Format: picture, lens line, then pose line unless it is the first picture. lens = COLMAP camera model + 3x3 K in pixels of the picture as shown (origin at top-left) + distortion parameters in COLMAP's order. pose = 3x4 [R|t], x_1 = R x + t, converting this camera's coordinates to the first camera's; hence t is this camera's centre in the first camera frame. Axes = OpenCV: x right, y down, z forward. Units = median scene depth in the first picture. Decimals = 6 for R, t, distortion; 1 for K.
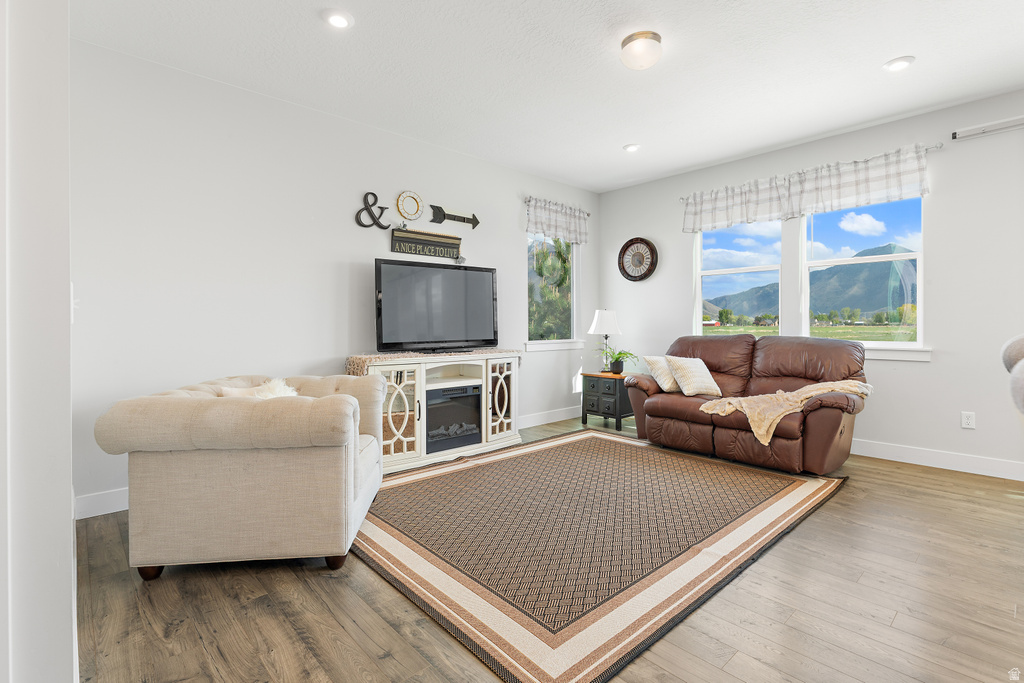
lens RADIAL K [[483.1, 0, 522.3], [0, 483.1, 327.2], [0, 0, 1]] dist [0.000490, 0.000695]
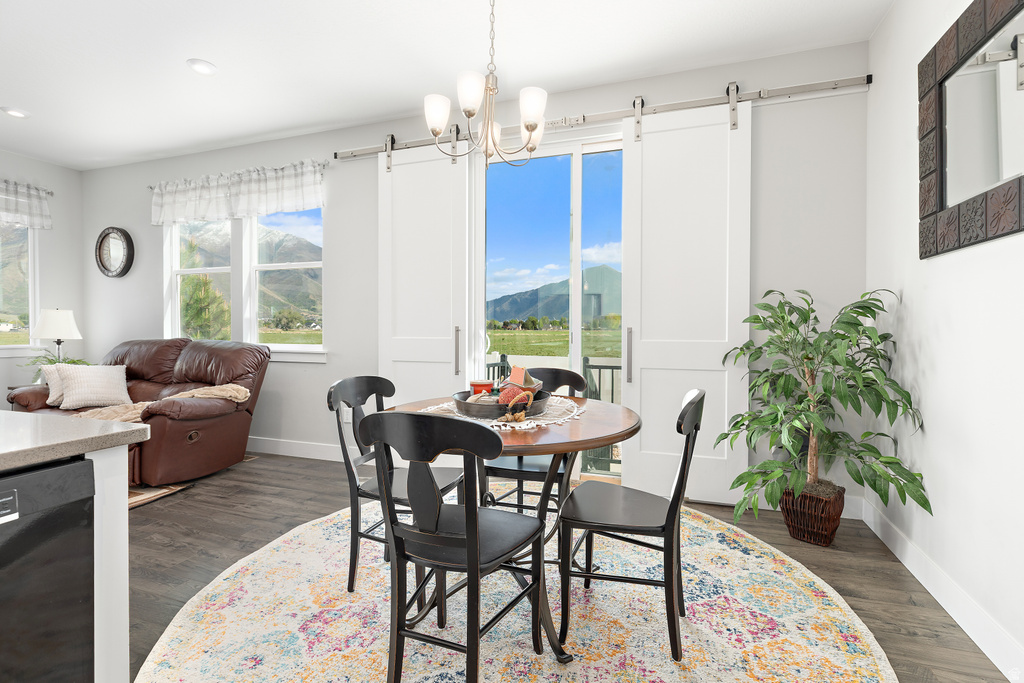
lens RADIAL K [[483.1, 0, 522.3], [0, 483.1, 327.2], [0, 0, 1]] dist [0.000490, 0.000695]
pose [[0.889508, 0.006410, 0.456875, 0.692351], [-0.002889, 0.999961, -0.008405, 0.000154], [-0.456910, 0.006157, 0.889491, -0.146774]]
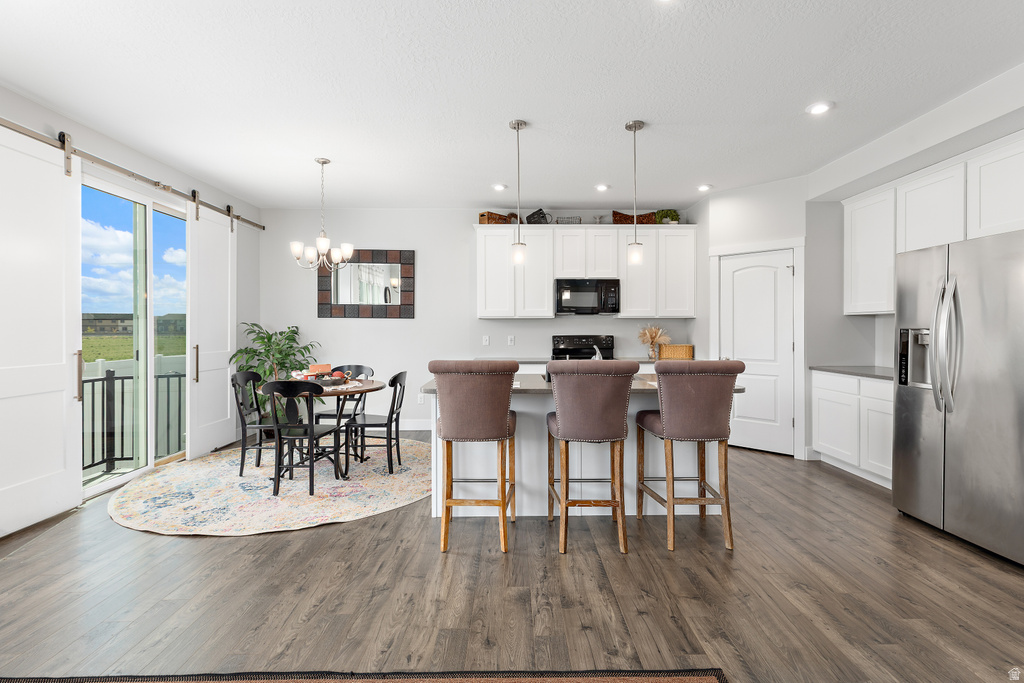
lens RADIAL K [[465.0, 0, 524.4], [0, 465.0, 331.2], [0, 0, 1]] dist [0.001927, 0.000288]
pose [[-0.743238, 0.001684, 0.669025, -0.131459], [0.008457, 0.999941, 0.006879, -0.042209], [-0.668974, 0.010771, -0.743208, 0.775840]]
